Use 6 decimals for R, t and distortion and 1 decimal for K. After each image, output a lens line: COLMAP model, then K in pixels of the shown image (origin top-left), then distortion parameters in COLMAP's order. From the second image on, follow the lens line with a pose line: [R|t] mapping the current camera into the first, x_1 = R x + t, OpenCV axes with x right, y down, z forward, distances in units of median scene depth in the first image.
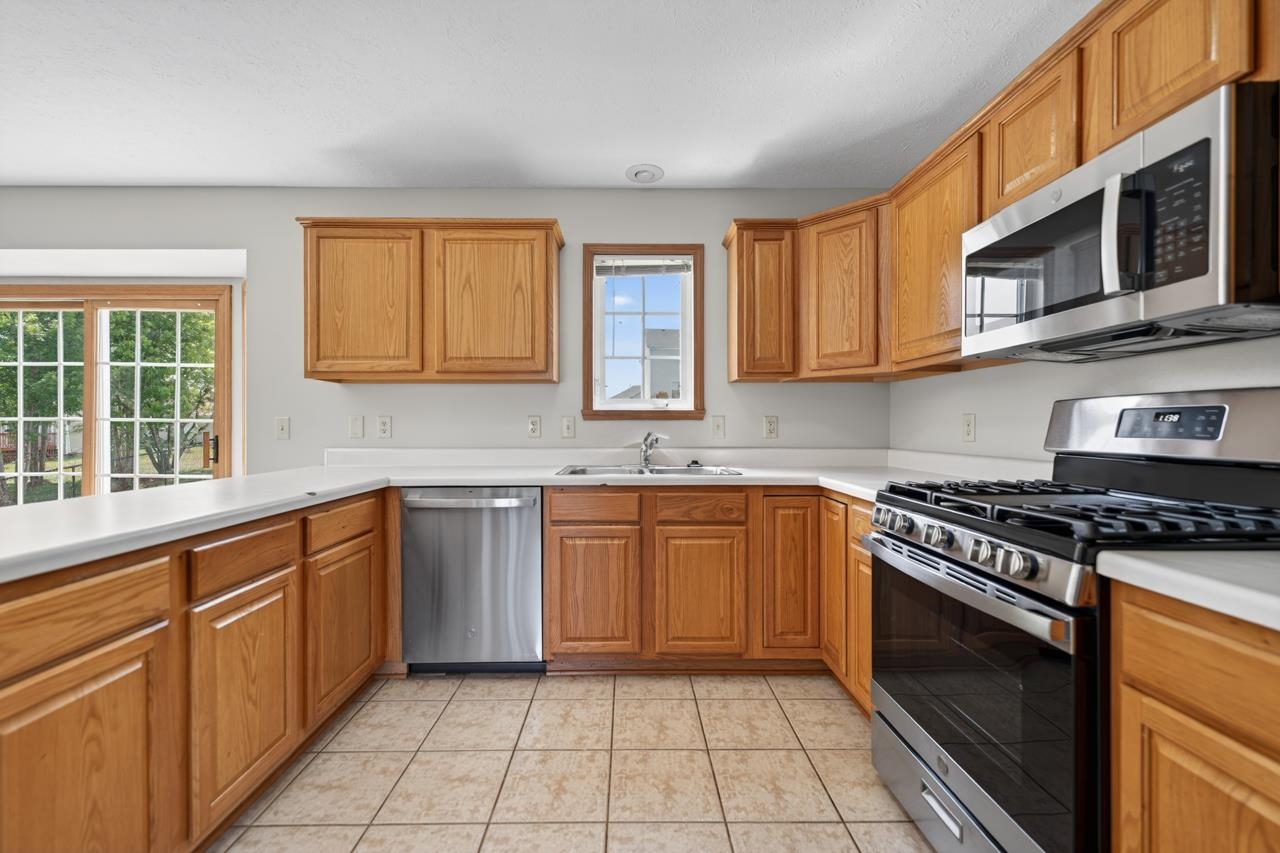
lens RADIAL K [[533.2, 0, 641.6], [0, 533.2, 429.2], [0, 0, 1]] dist [0.001800, 0.000307]
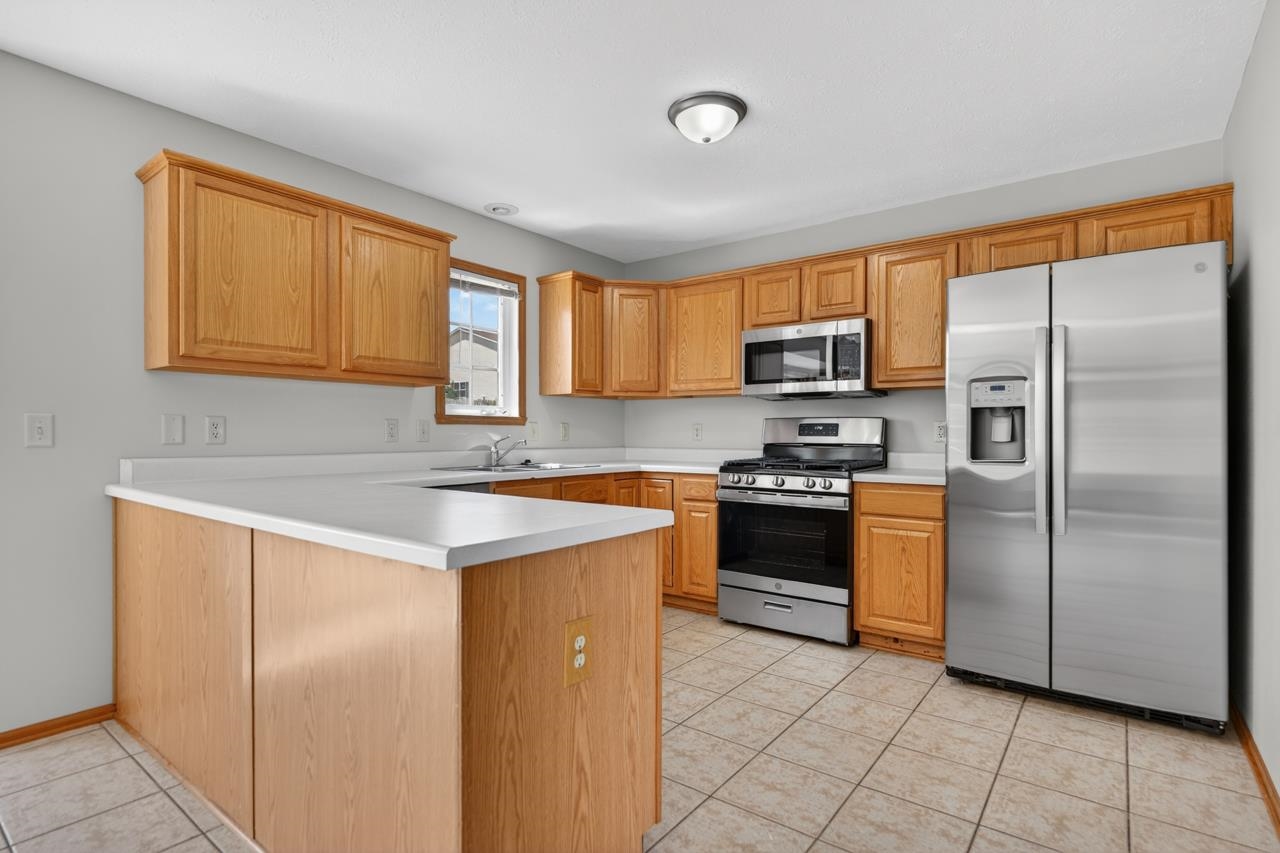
lens RADIAL K [[613.6, 0, 657.3], [0, 613.6, 438.0], [0, 0, 1]] dist [-0.002850, 0.000510]
pose [[0.607548, -0.004702, 0.794269, -0.894546], [0.002746, 0.999989, 0.003820, 0.007027], [-0.794278, -0.000140, 0.607555, -0.067138]]
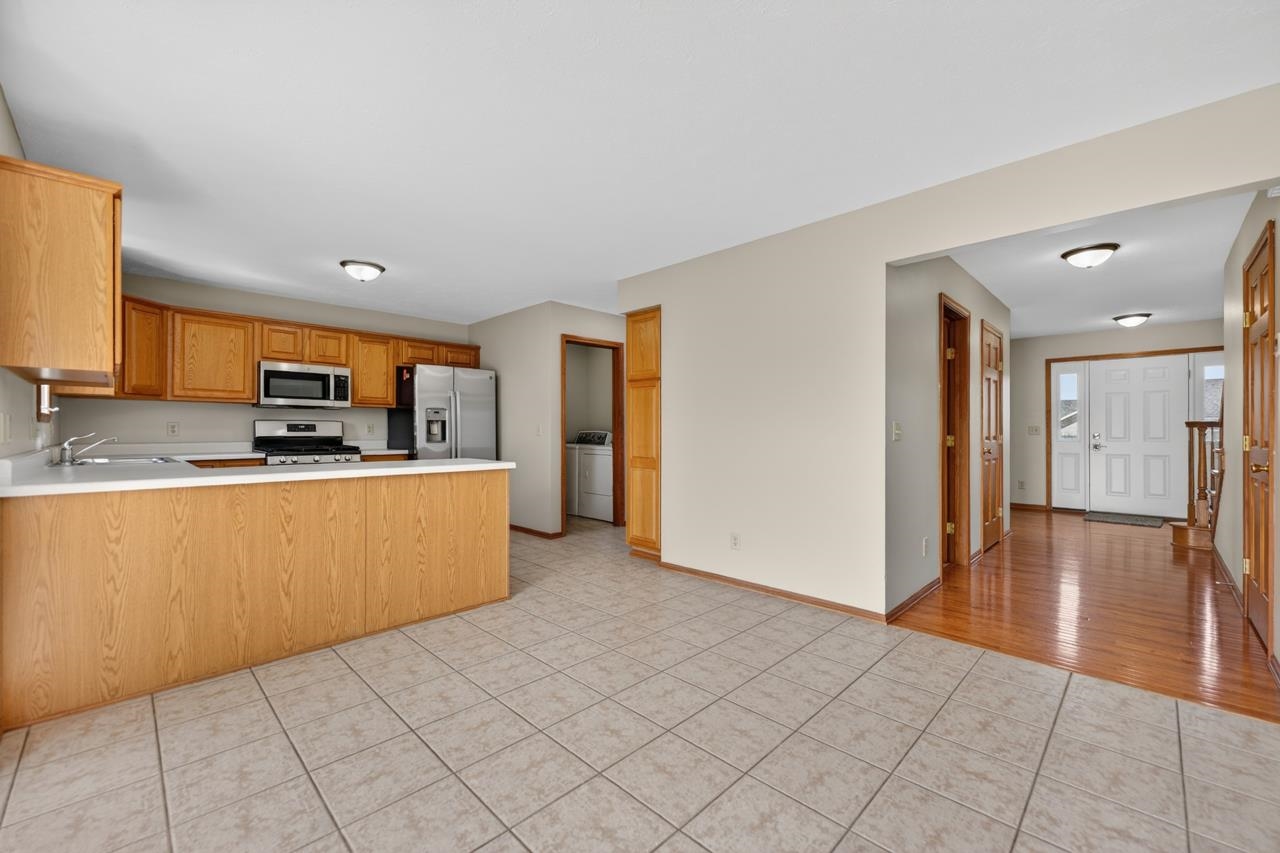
lens RADIAL K [[522.0, 0, 641.2], [0, 522.0, 428.6], [0, 0, 1]] dist [0.015279, 0.000300]
pose [[-0.709103, 0.000031, 0.705105, -1.871670], [0.000724, 1.000000, 0.000684, -0.004146], [-0.705105, 0.000995, -0.709103, 1.043085]]
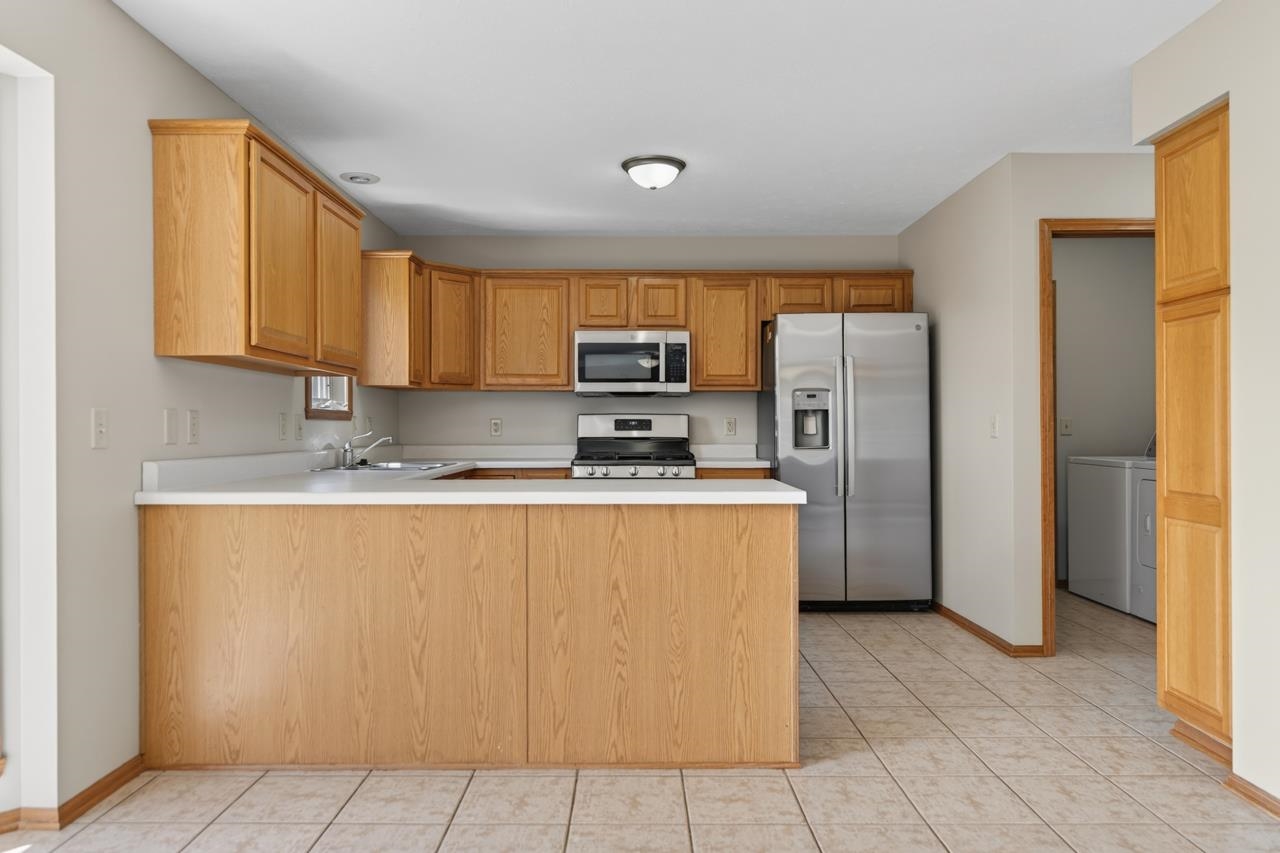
lens RADIAL K [[873.7, 0, 637.3], [0, 873.7, 424.4], [0, 0, 1]] dist [0.013580, -0.009264]
pose [[-0.000887, 0.004233, 0.999991, -1.796553], [0.006907, 0.999967, -0.004227, 0.001876], [-0.999976, 0.006903, -0.000916, 0.514556]]
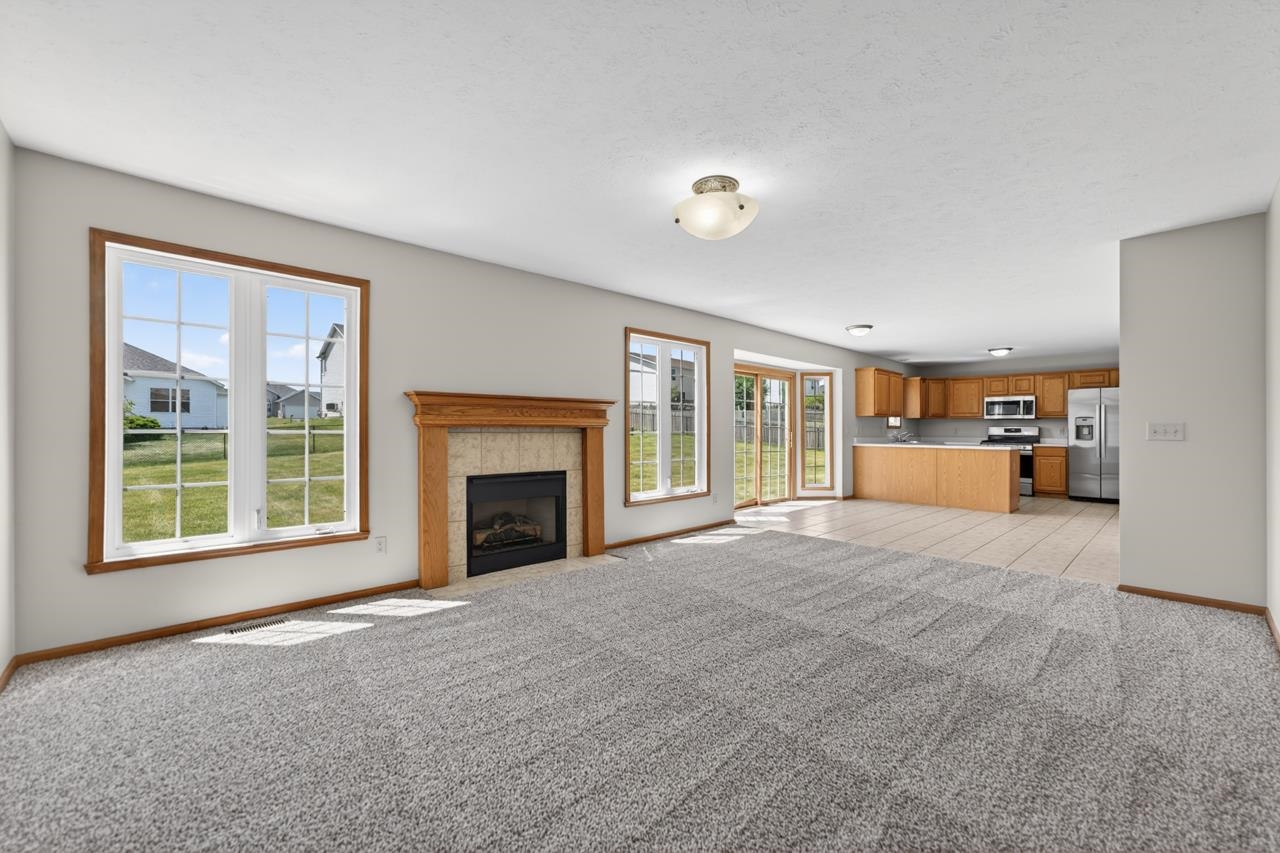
lens RADIAL K [[533.2, 0, 630.3], [0, 533.2, 428.9], [0, 0, 1]] dist [0.001800, 0.000307]
pose [[0.722316, 0.002244, 0.691560, -4.101517], [-0.000510, 0.999996, -0.002713, -0.004787], [-0.691563, 0.001607, 0.722314, -0.343871]]
